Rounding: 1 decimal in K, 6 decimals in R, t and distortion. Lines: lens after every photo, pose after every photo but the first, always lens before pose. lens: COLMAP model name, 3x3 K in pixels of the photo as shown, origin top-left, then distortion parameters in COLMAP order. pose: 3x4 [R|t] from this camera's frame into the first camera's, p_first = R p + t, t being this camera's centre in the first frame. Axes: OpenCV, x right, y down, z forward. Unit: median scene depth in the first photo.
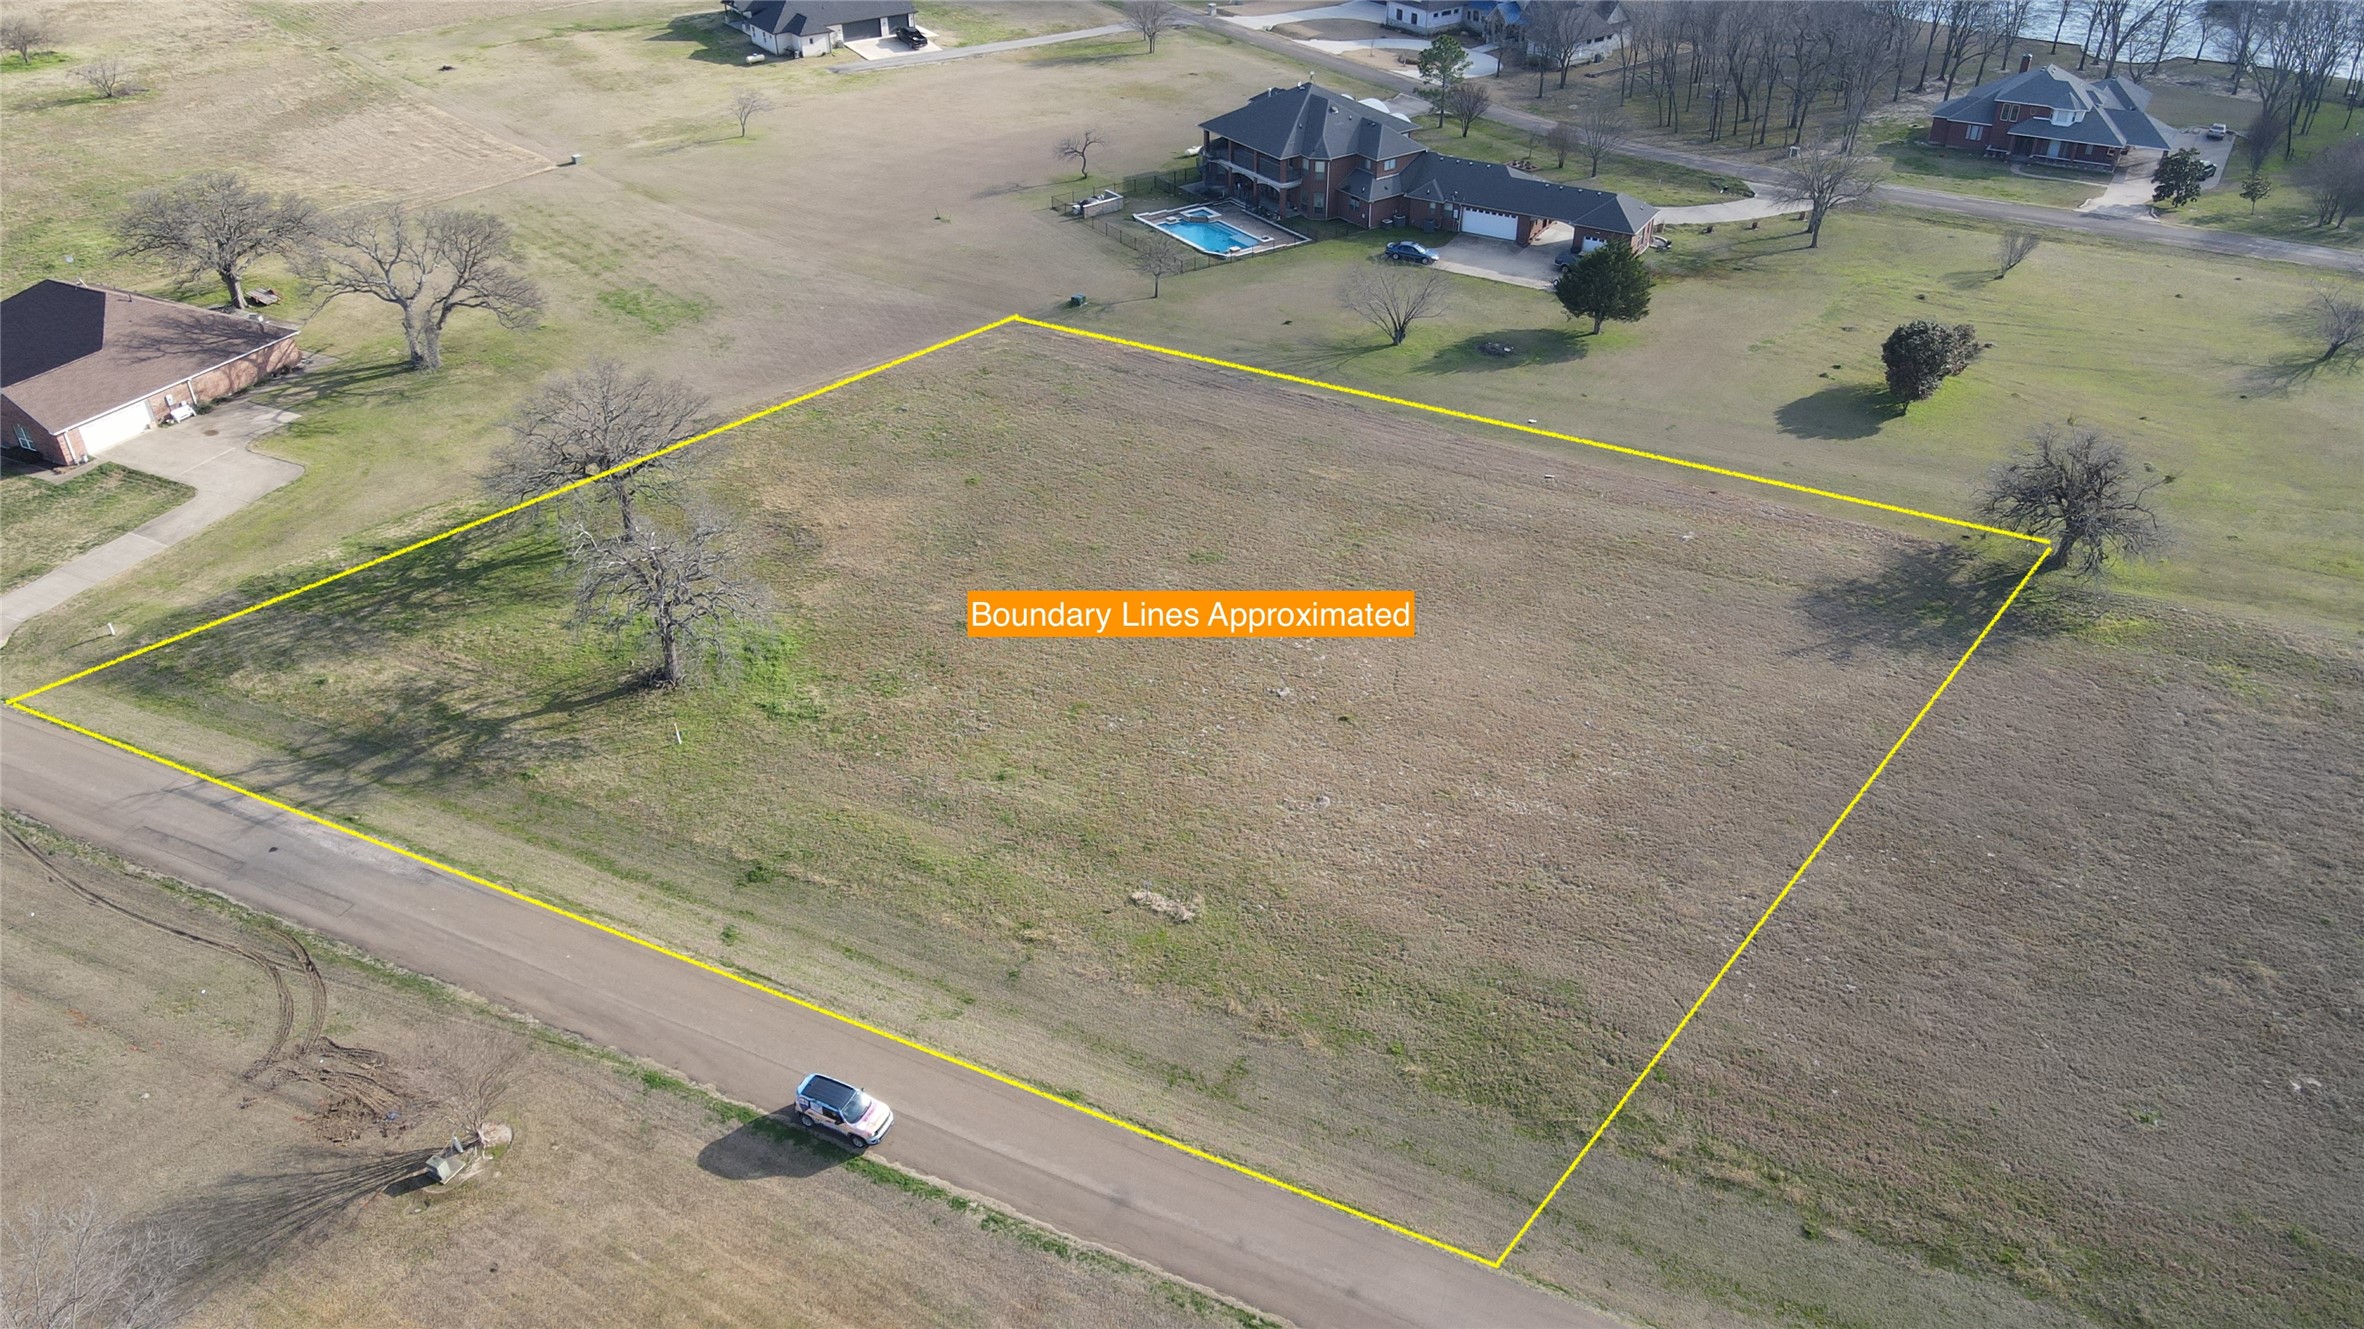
lens RADIAL K [[1727.0, 0, 1183.7], [0, 1727.0, 656.4], [0, 0, 1]] dist [-0.001859, 0.034807]
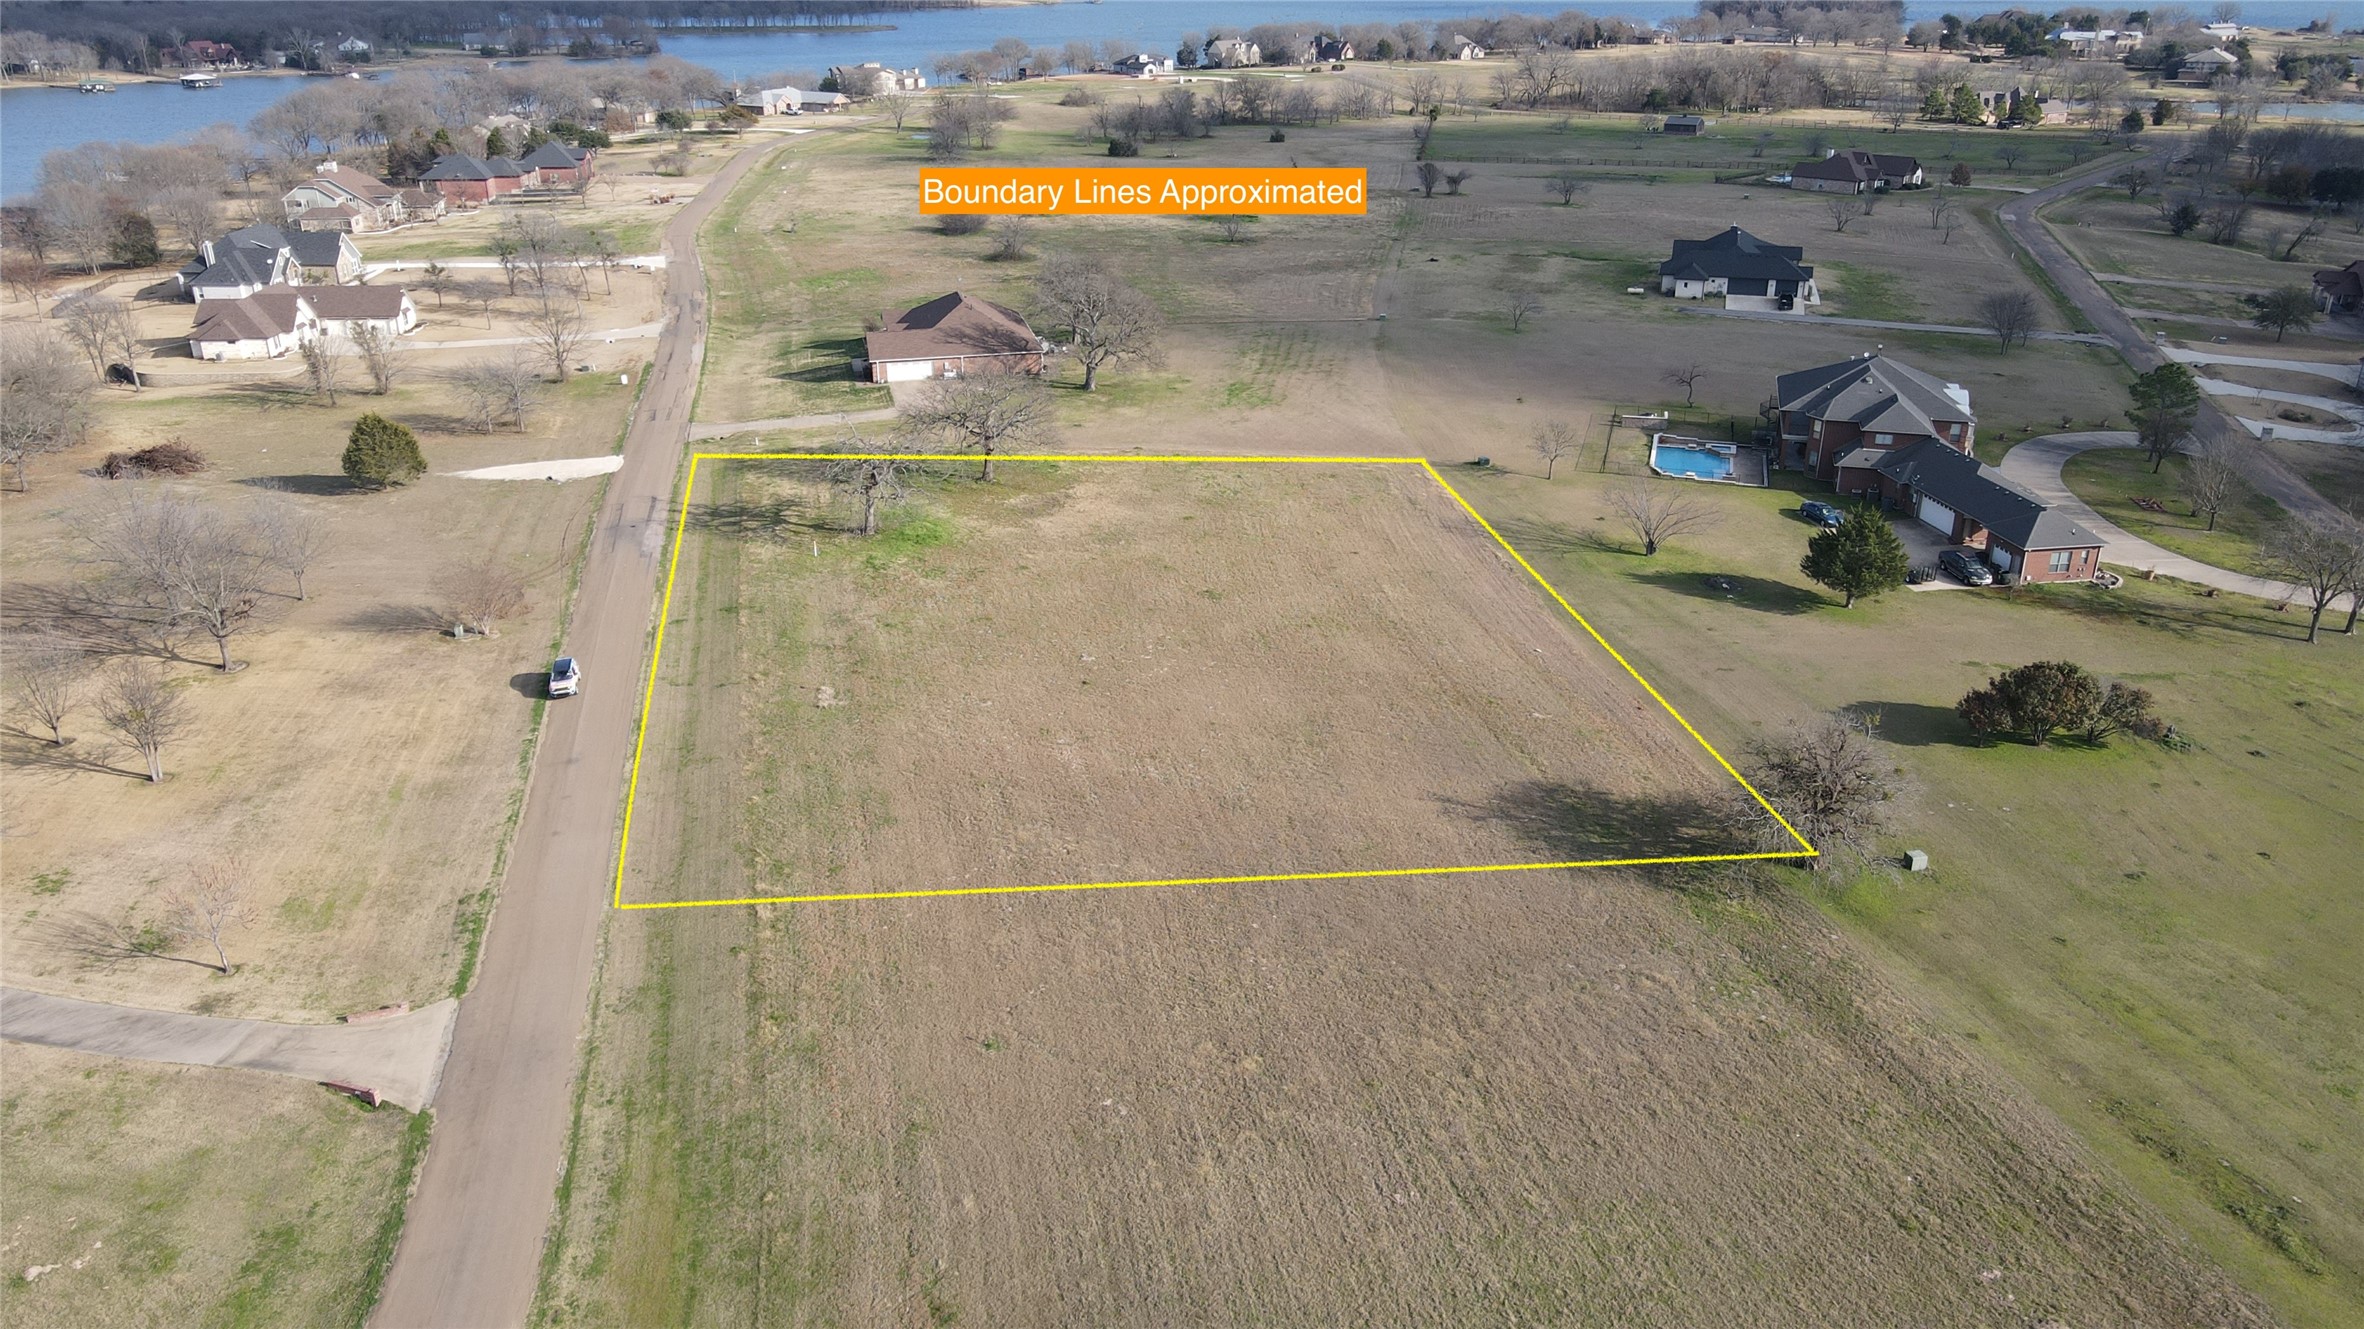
lens RADIAL K [[1727.0, 0, 1183.7], [0, 1727.0, 655.9], [0, 0, 1]] dist [-0.001859, 0.034807]
pose [[0.630609, 0.307302, -0.712669, 0.928941], [-0.423463, 0.905774, 0.015865, -0.029749], [0.650393, 0.291785, 0.701321, 0.129781]]
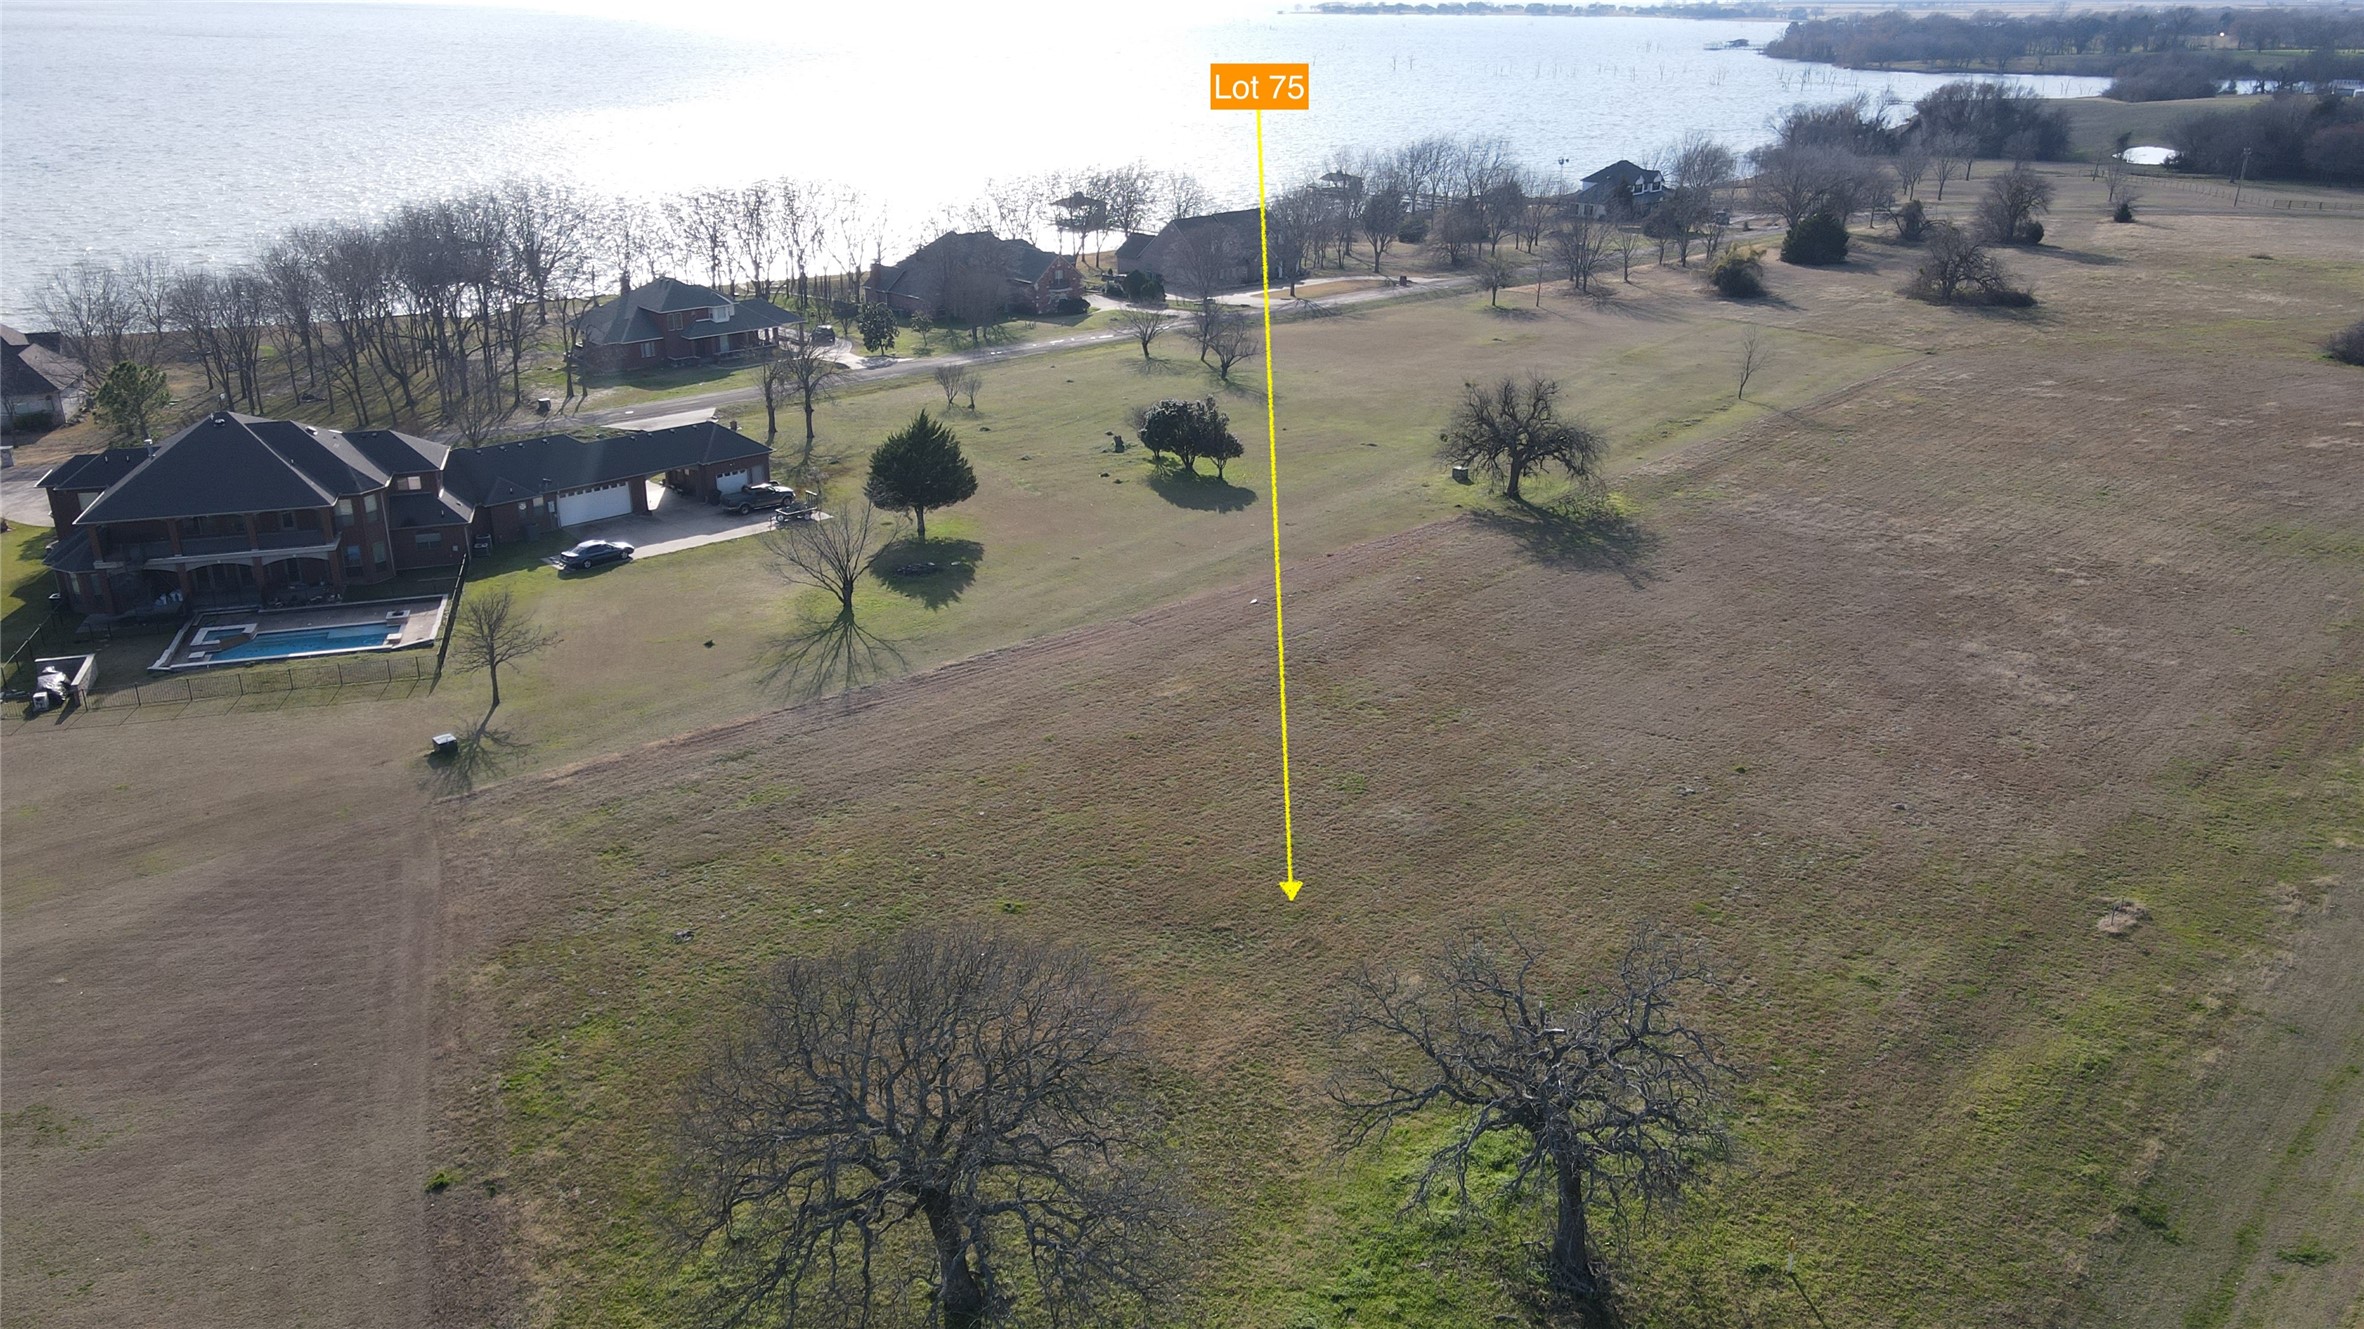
lens RADIAL K [[1727.0, 0, 1183.9], [0, 1727.0, 658.1], [0, 0, 1]] dist [-0.001859, 0.034807]
pose [[0.301271, -0.340600, 0.890633, -0.679255], [0.514174, 0.844630, 0.149079, -0.259782], [-0.803032, 0.413027, 0.429590, 0.734388]]
